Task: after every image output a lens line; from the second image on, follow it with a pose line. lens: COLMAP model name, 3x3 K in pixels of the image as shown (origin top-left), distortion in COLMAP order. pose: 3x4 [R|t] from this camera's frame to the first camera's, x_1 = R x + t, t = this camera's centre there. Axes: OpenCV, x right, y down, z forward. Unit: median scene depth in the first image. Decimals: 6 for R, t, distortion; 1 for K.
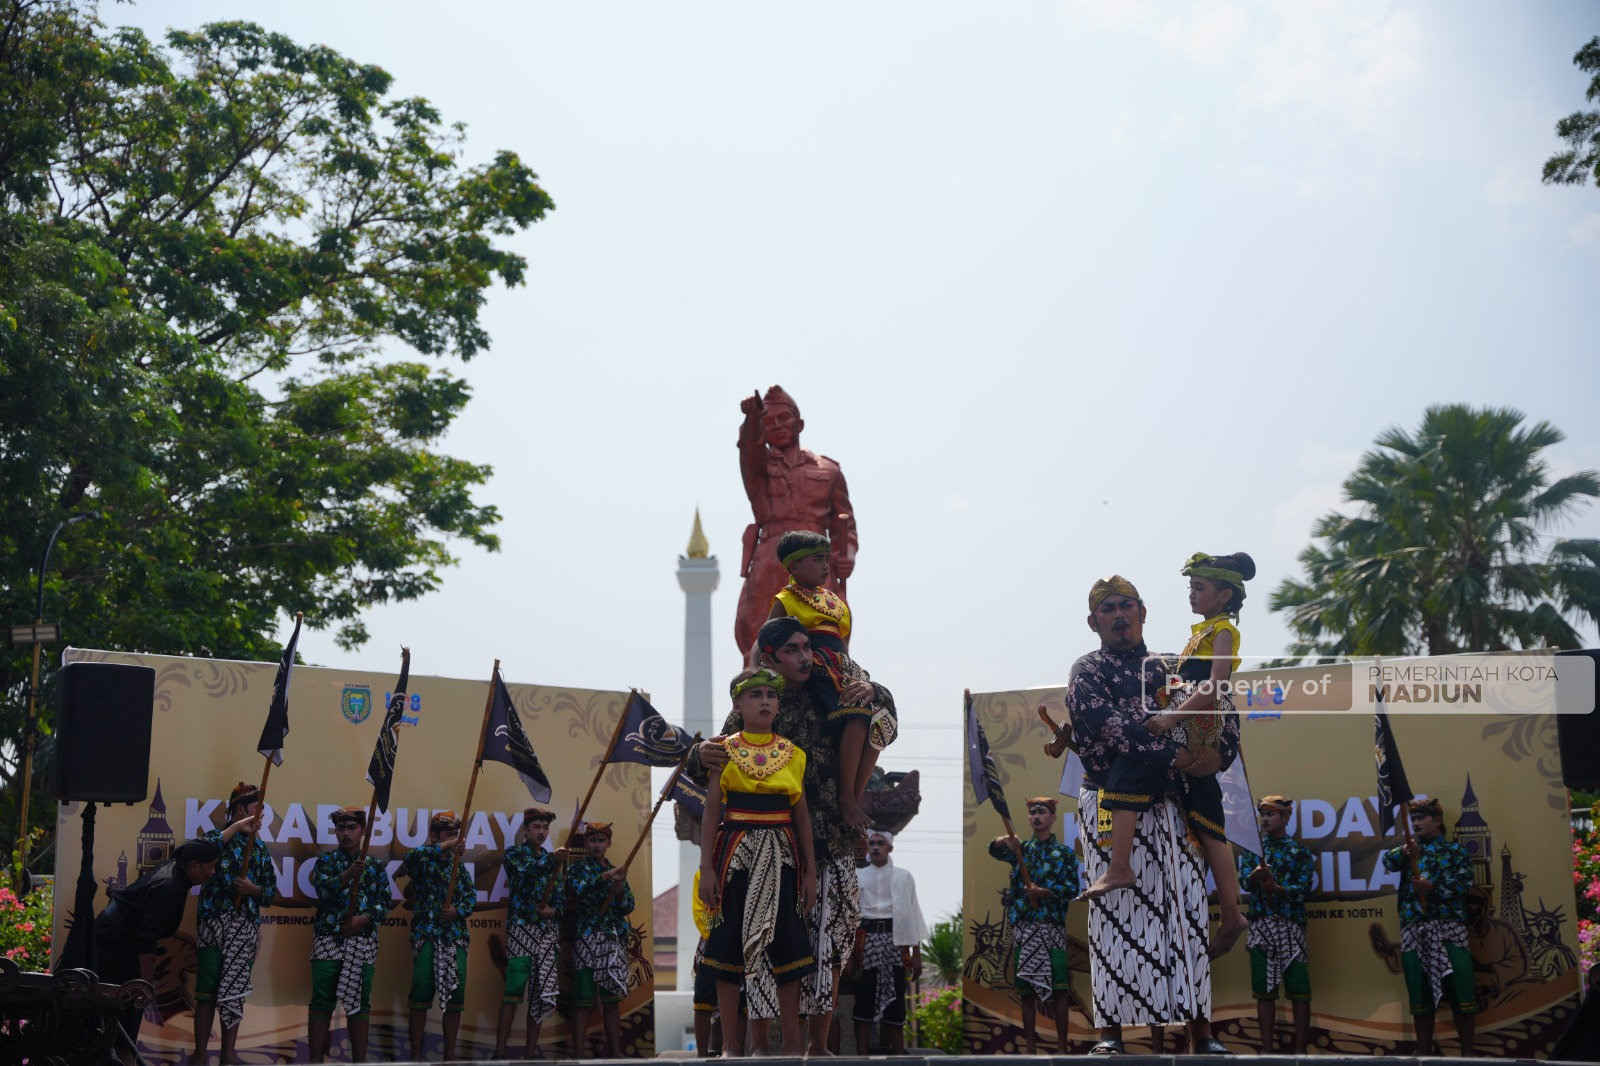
lens RADIAL K [[3019.8, 0, 800.0], [0, 3019.8, 533.0], [0, 0, 1]] dist [0.305689, 0.064471]
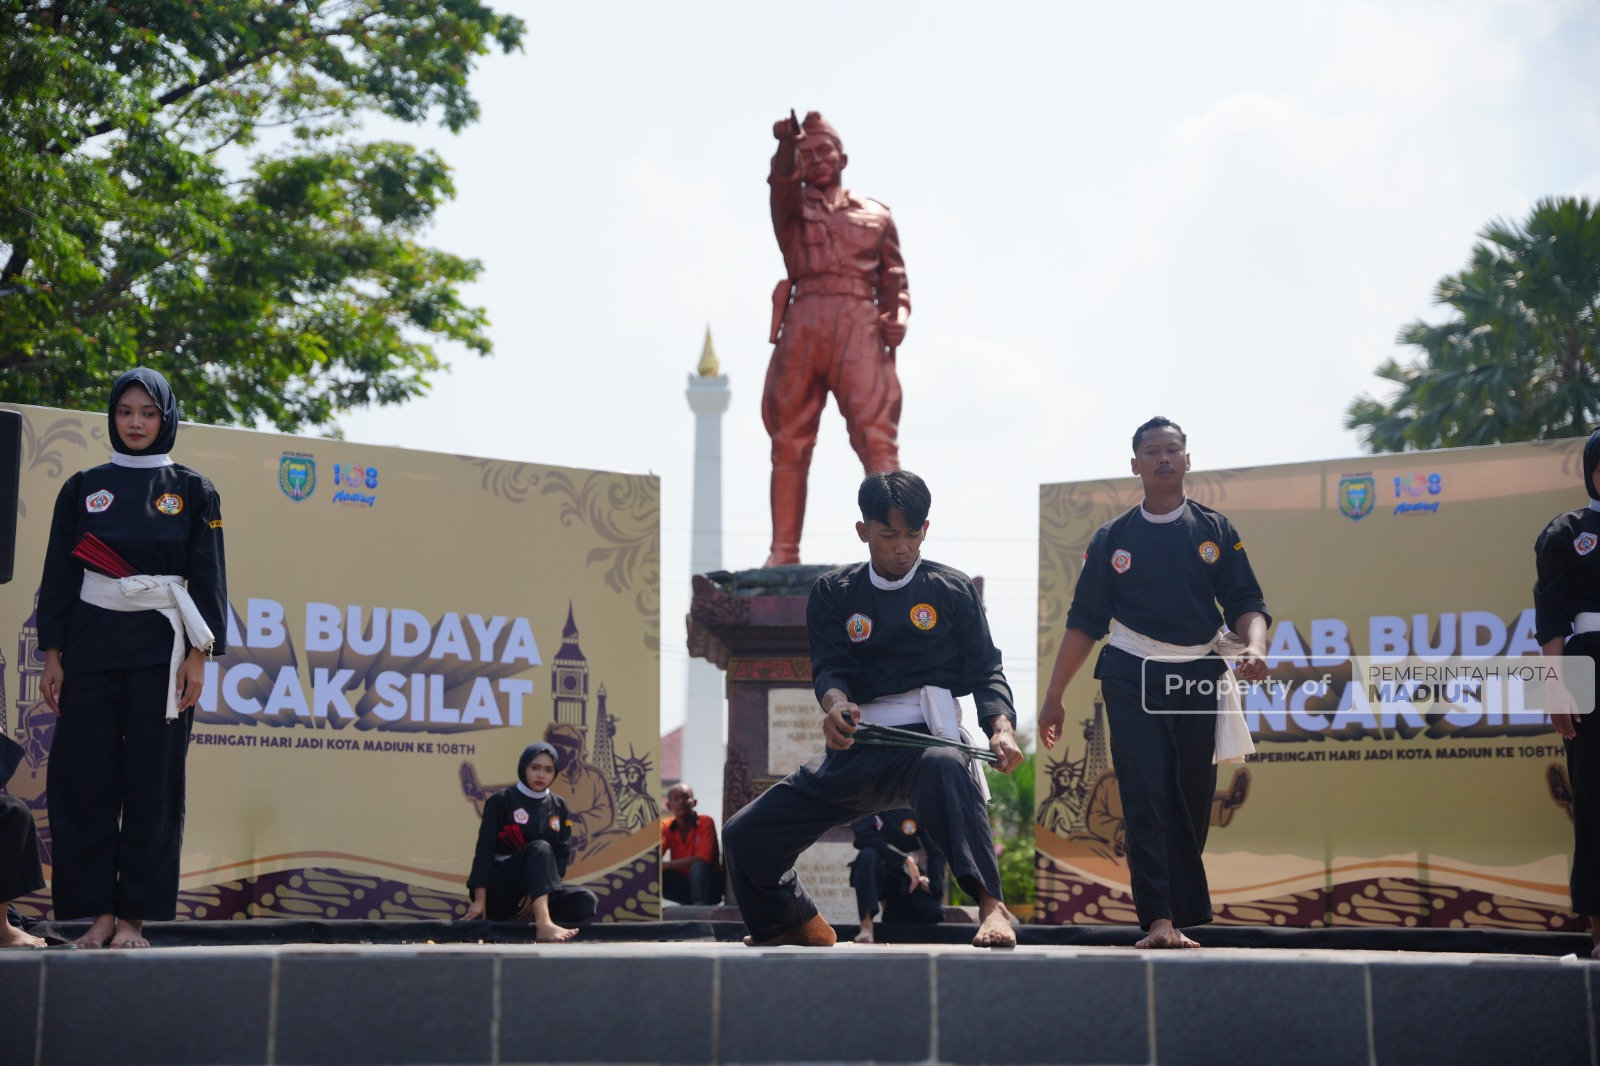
lens RADIAL K [[3019.8, 0, 800.0], [0, 3019.8, 533.0], [0, 0, 1]] dist [0.305689, 0.064471]
pose [[0.999907, 0.013551, -0.001533, -0.009120], [-0.013460, 0.998714, 0.048882, 0.025463], [0.002194, -0.048857, 0.998803, 0.167698]]
